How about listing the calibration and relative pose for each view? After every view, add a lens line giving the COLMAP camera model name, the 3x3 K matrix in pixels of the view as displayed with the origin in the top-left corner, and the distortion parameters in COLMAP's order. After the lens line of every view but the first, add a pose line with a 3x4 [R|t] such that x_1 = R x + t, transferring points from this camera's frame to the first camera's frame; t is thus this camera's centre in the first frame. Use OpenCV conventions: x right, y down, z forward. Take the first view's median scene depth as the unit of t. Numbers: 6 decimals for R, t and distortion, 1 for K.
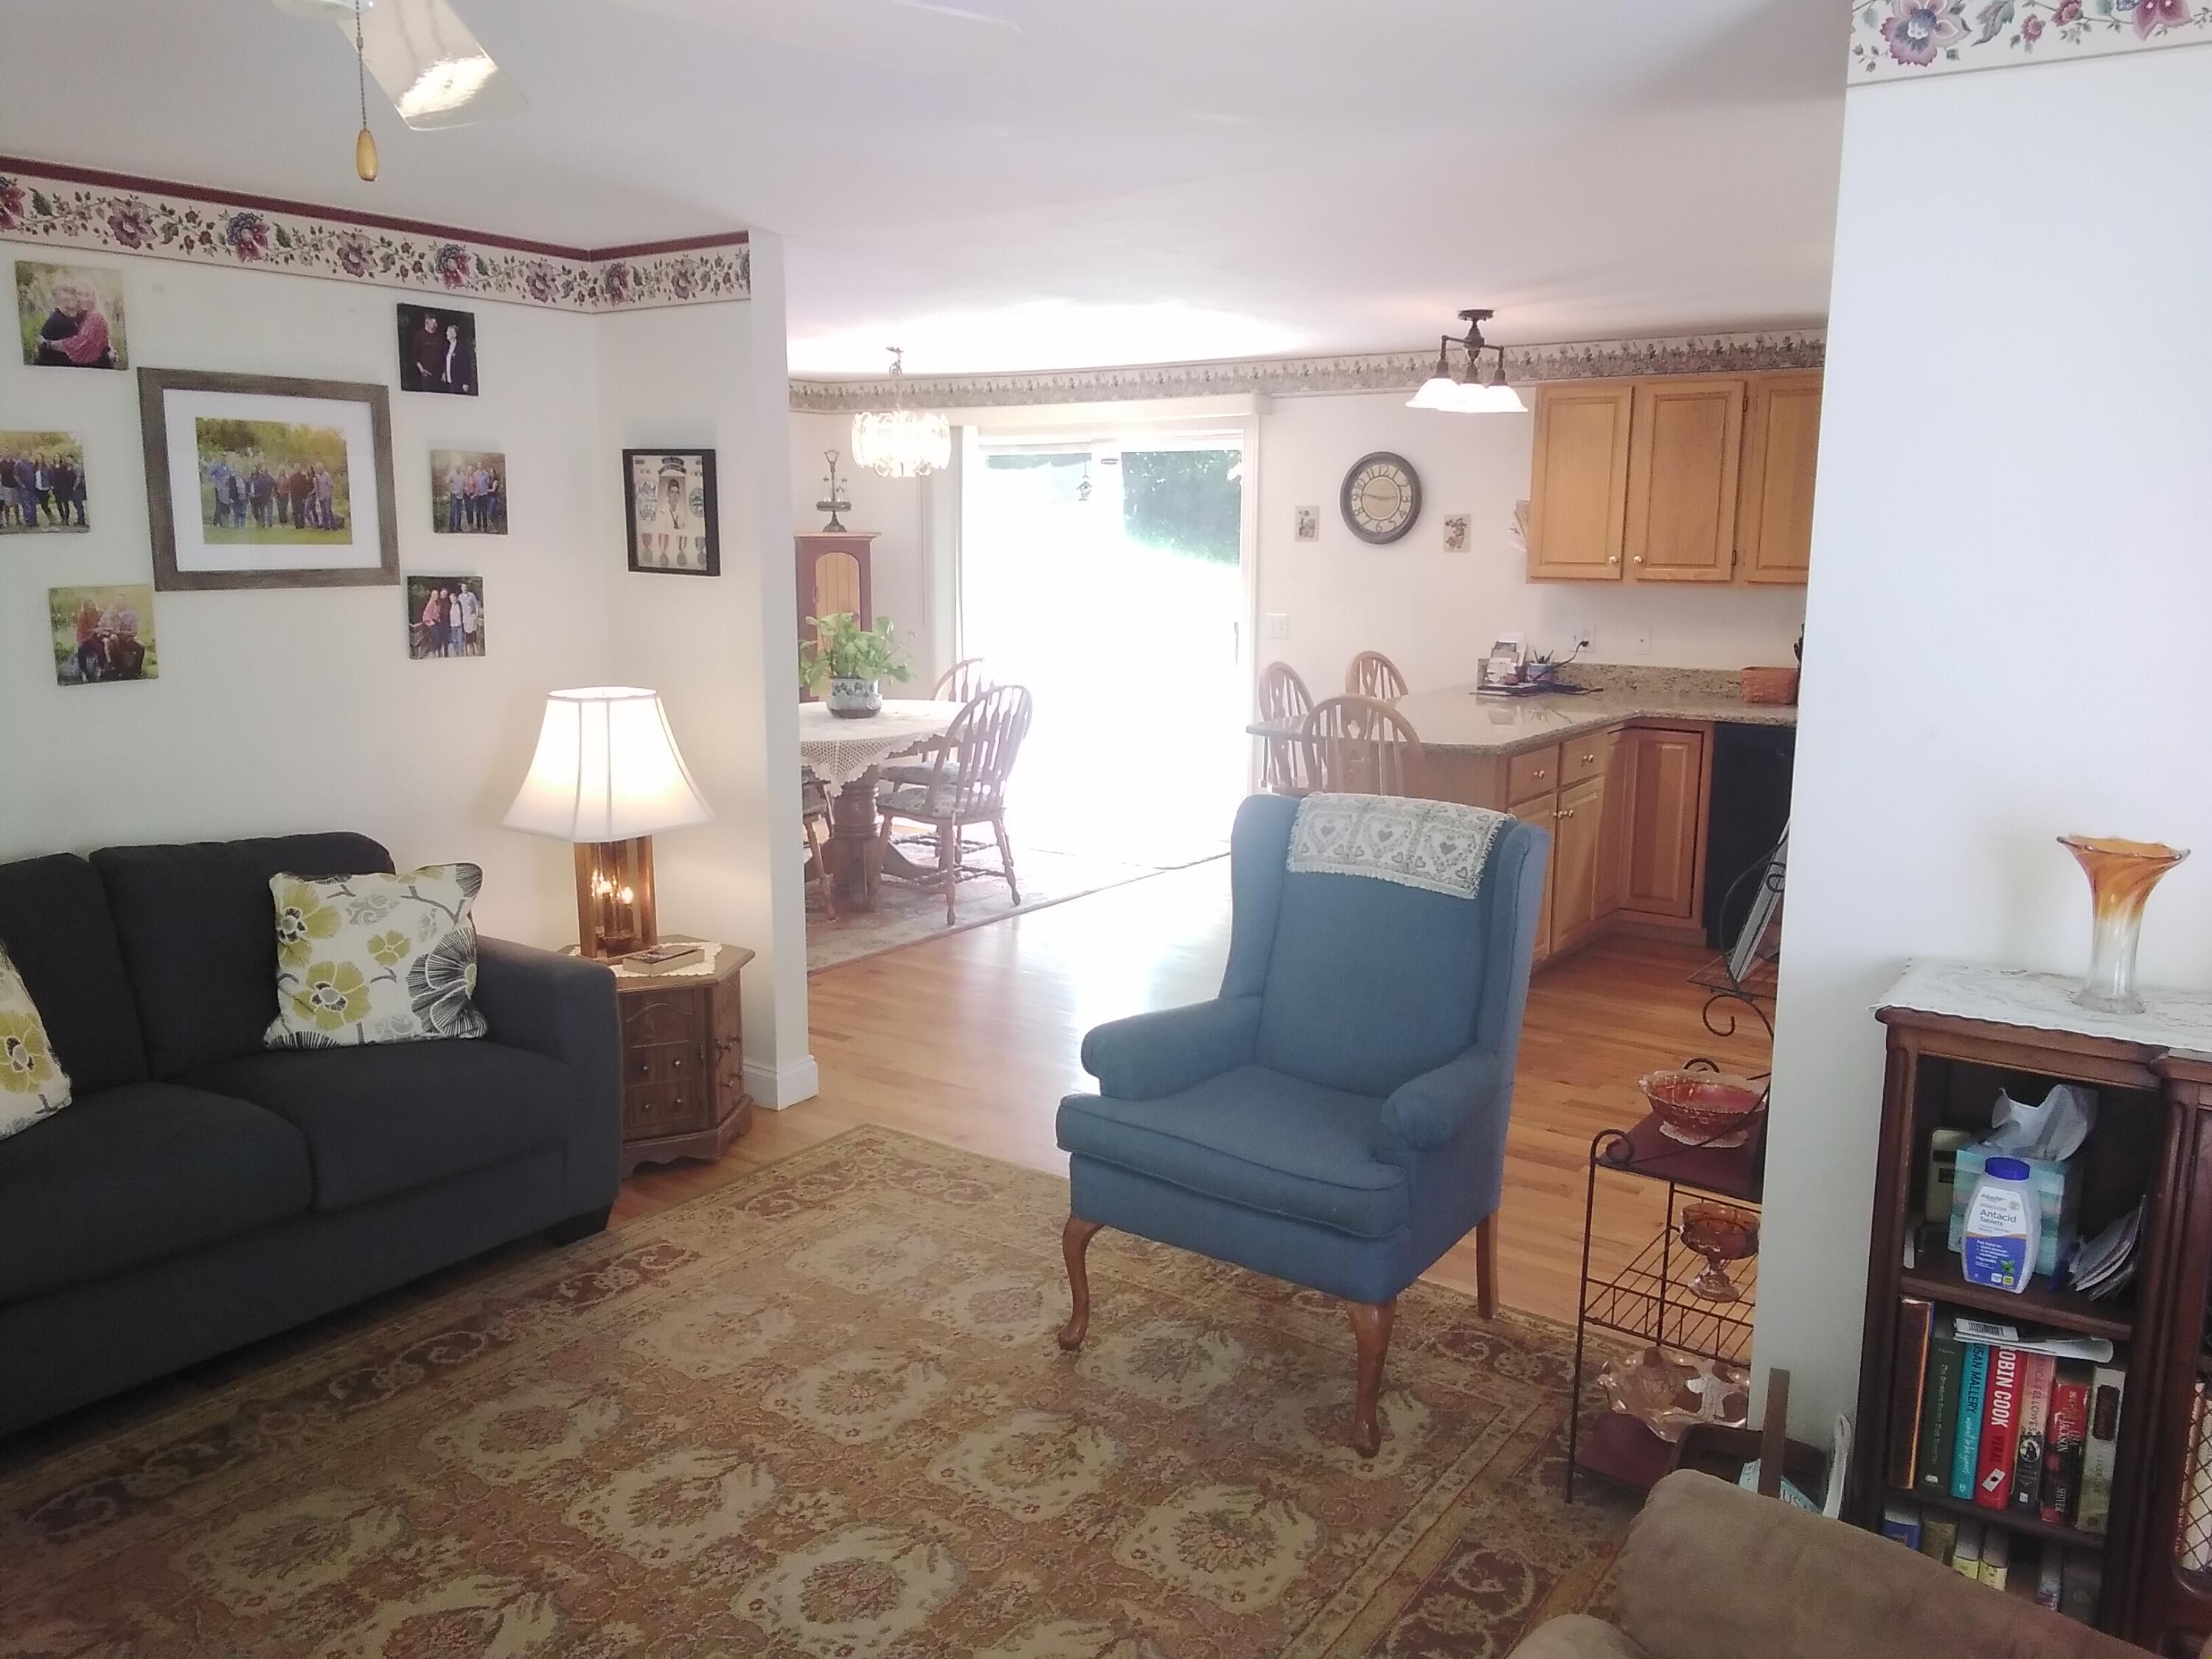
lens RADIAL K [[1713.8, 0, 1147.2], [0, 1713.8, 843.2], [0, 0, 1]] dist [0.027542, -0.057496]
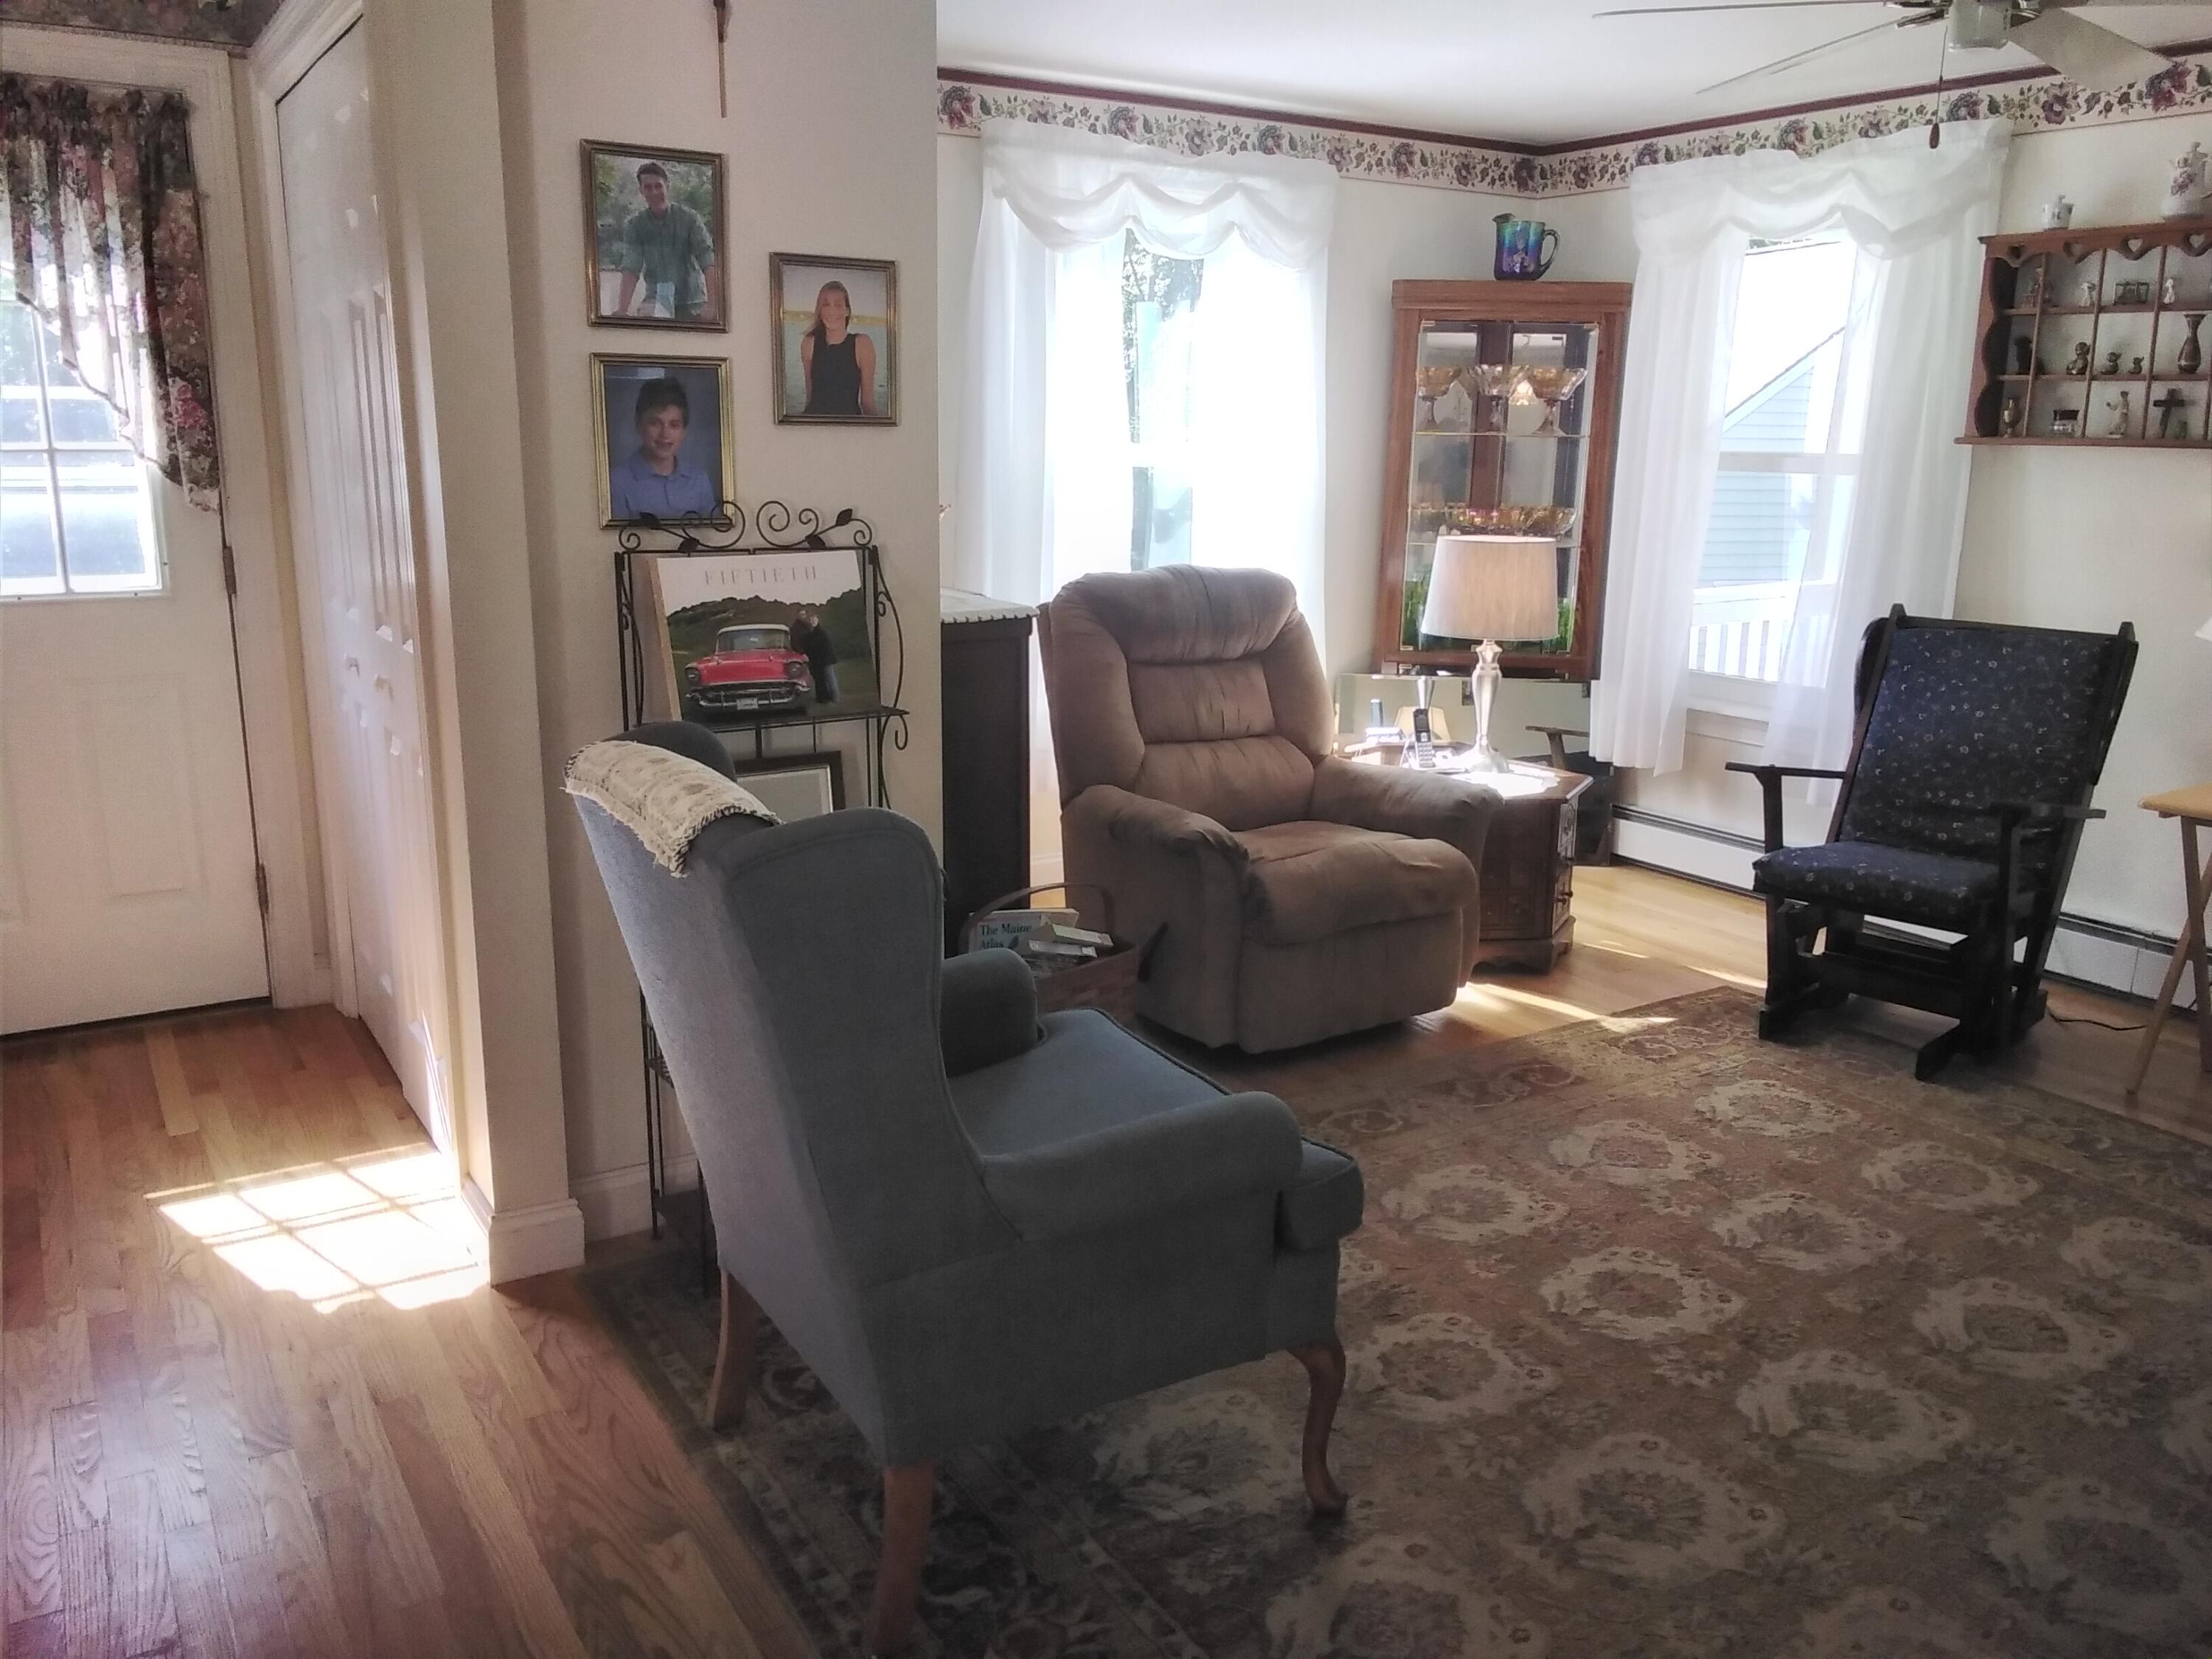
lens RADIAL K [[1713.8, 0, 1115.6], [0, 1713.8, 843.6], [0, 0, 1]] dist [0.027542, -0.057496]
pose [[-0.914176, -0.101934, 0.392291, -0.191728], [0.068550, 0.915033, 0.397511, -0.202537], [-0.399479, 0.390287, -0.829514, 1.373650]]
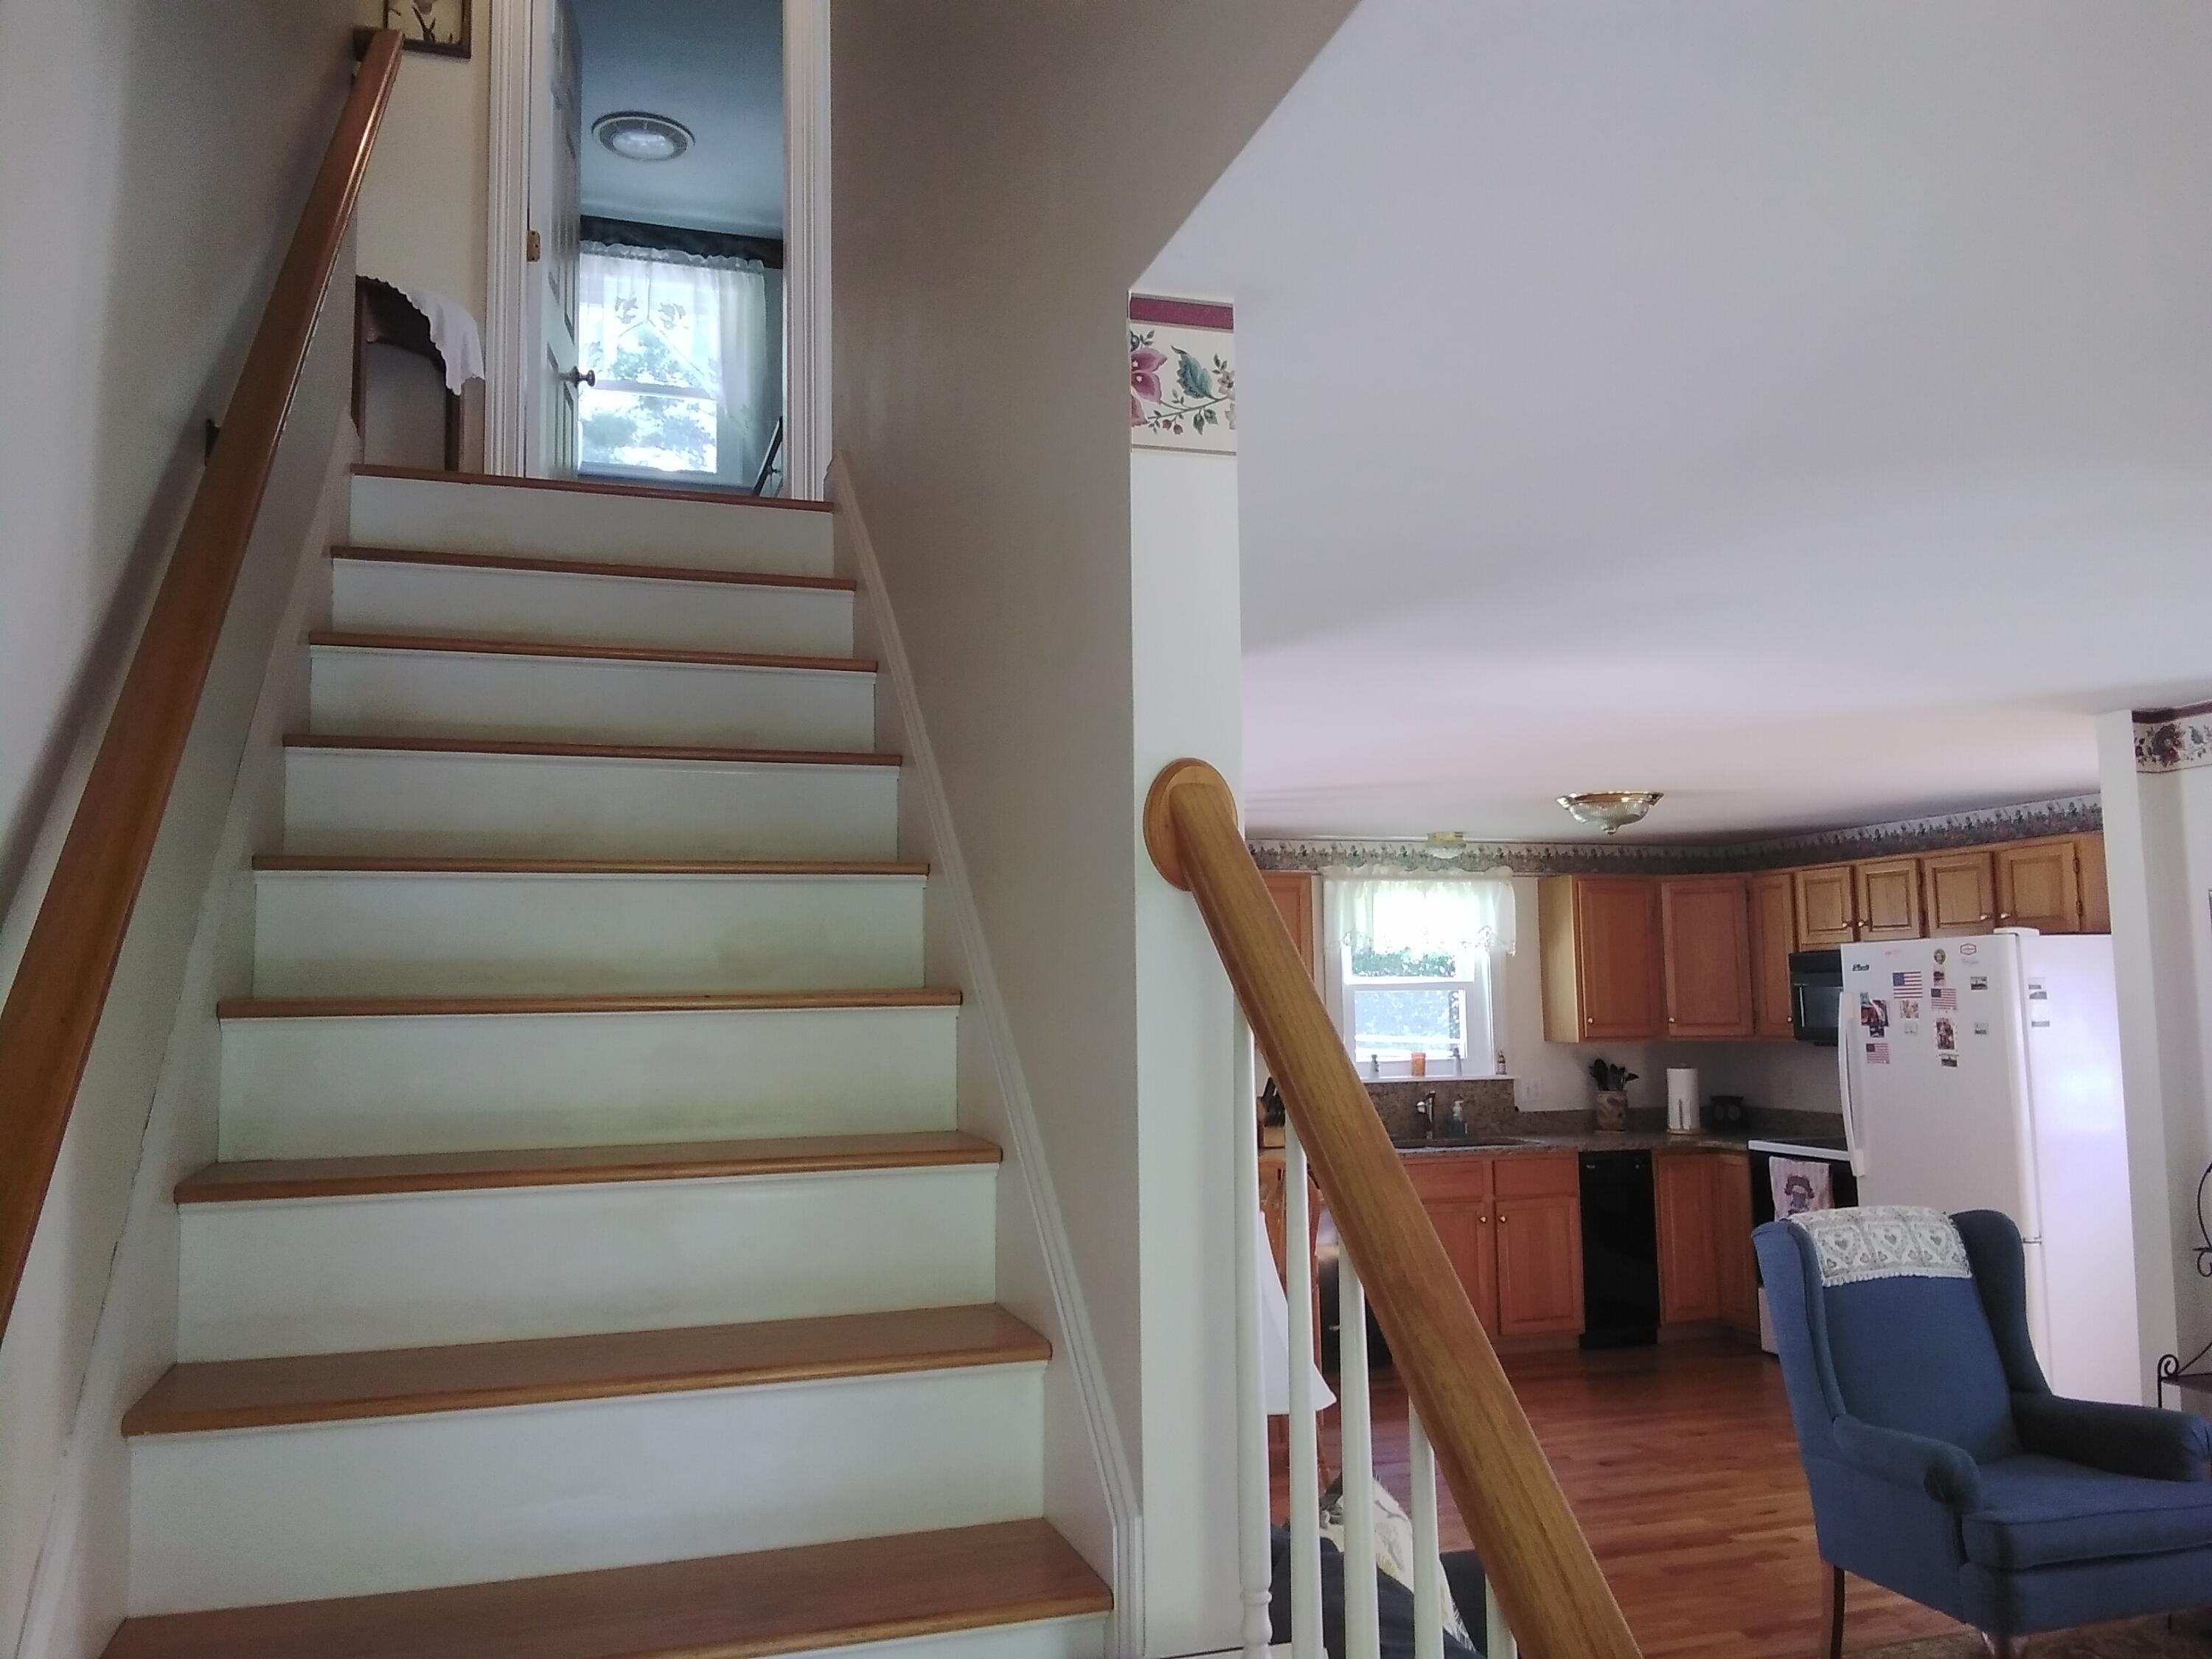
lens RADIAL K [[1713.8, 0, 1105.3], [0, 1713.8, 824.6], [0, 0, 1]] dist [0.027542, -0.057496]
pose [[0.614407, 0.064868, 0.786318, -1.109809], [0.165636, 0.963801, -0.208933, -0.118341], [-0.771407, 0.258612, 0.581422, 0.629399]]
